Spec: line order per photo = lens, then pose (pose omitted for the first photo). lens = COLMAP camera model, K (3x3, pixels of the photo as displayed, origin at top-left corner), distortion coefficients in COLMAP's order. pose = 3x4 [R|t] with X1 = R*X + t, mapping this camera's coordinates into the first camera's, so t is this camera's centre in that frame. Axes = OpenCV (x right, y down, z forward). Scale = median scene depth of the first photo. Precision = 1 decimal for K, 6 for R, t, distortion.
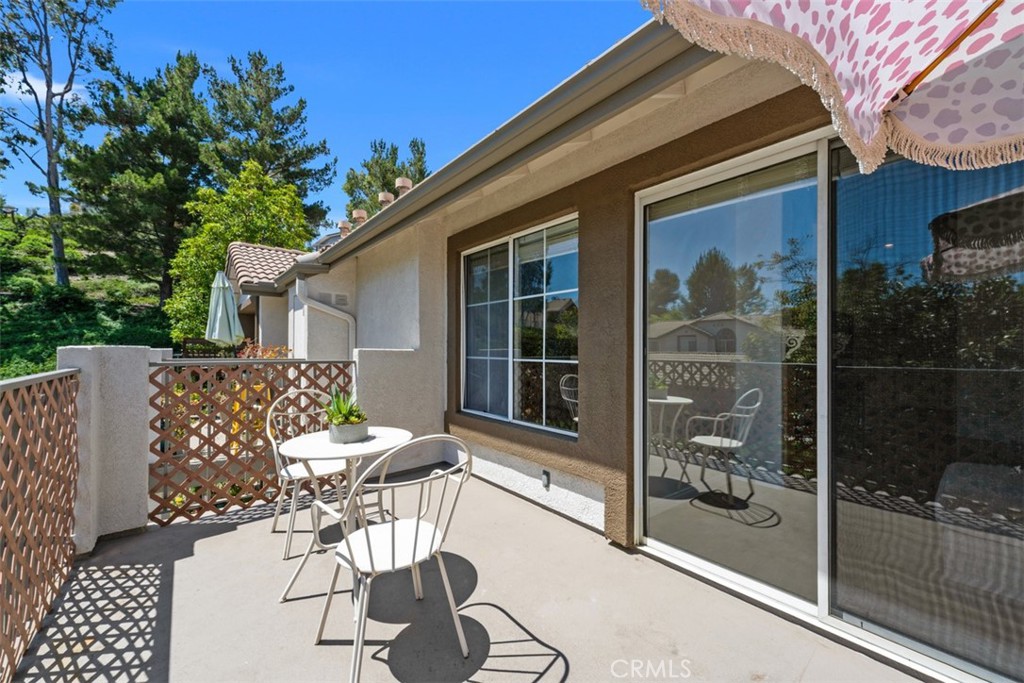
lens RADIAL K [[392.5, 0, 512.5], [0, 392.5, 349.6], [0, 0, 1]] dist [0.000129, 0.000037]
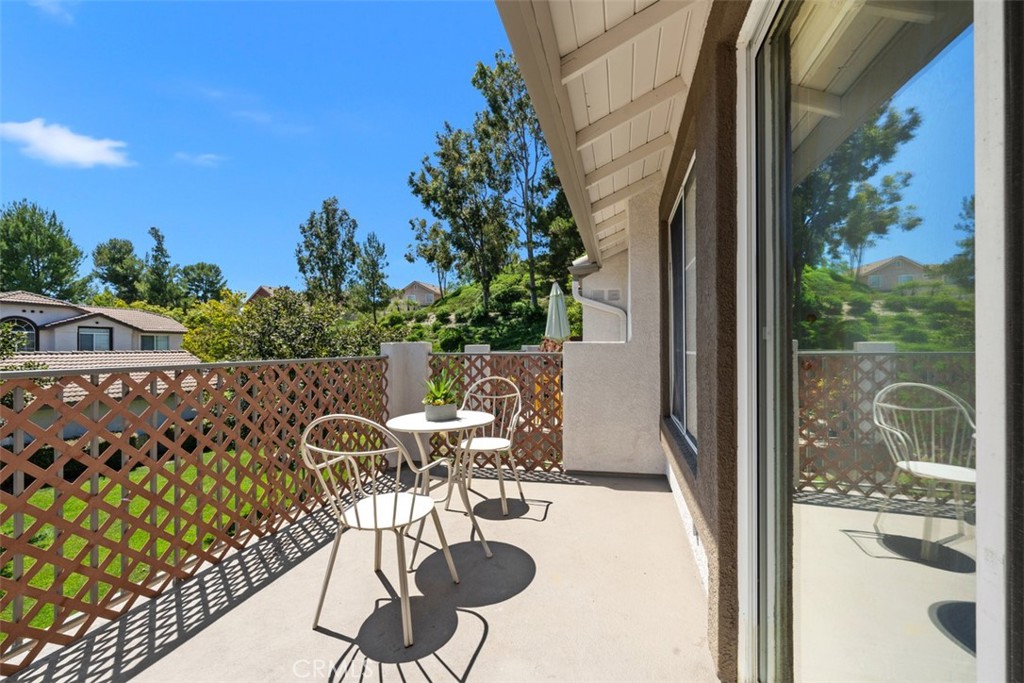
lens RADIAL K [[403.5, 0, 512.0], [0, 403.5, 341.5], [0, 0, 1]] dist [0.001785, 0.000027]
pose [[0.582915, -0.018393, -0.812325, 0.058102], [0.007141, 0.999821, -0.017515, 0.002247], [0.812502, 0.004409, 0.582942, 0.041182]]
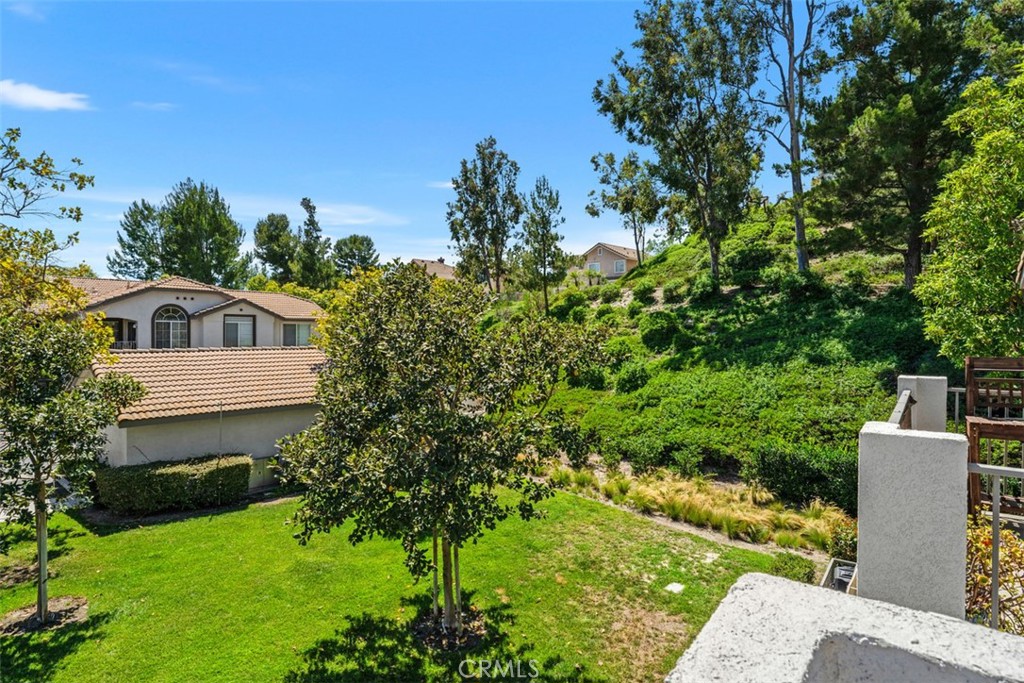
lens RADIAL K [[562.1, 0, 510.0], [0, 562.1, 332.0], [0, 0, 1]] dist [0.000141, 0.002611]
pose [[0.231213, -0.008120, -0.972869, -0.086597], [-0.002414, 0.999957, -0.008920, -0.017848], [0.972900, 0.004411, 0.231184, 0.081813]]
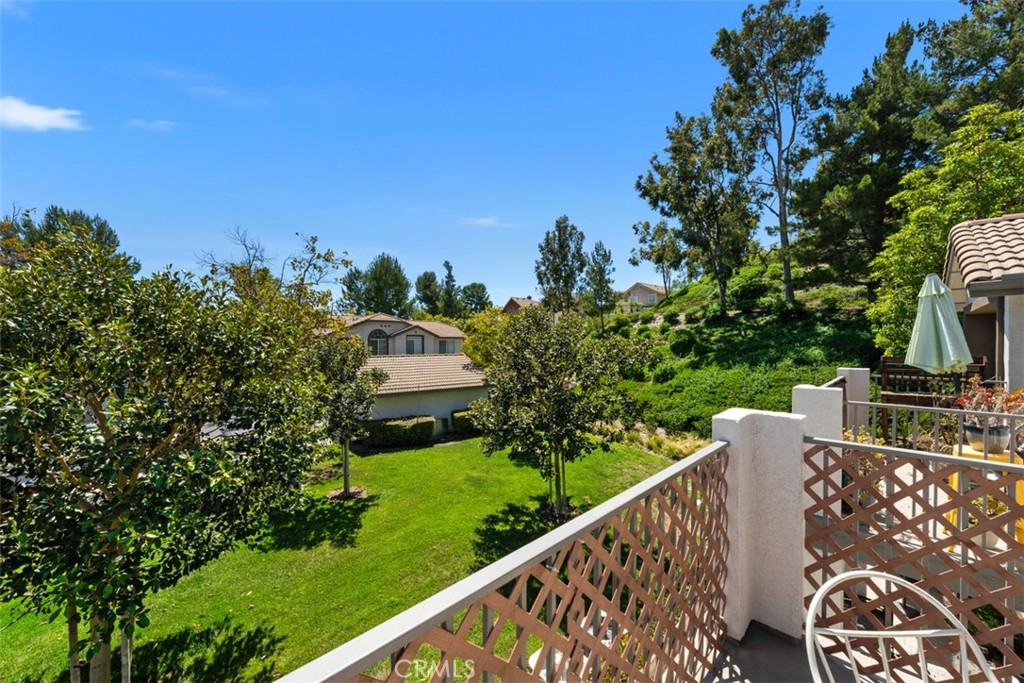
lens RADIAL K [[373.3, 0, 513.7], [0, 373.3, 348.6], [0, 0, 1]] dist [-0.000355, 0.000103]
pose [[0.071862, 0.002070, -0.997412, -0.023989], [0.004643, 0.999986, 0.002410, -0.017190], [0.997404, -0.004805, 0.071852, 0.040747]]
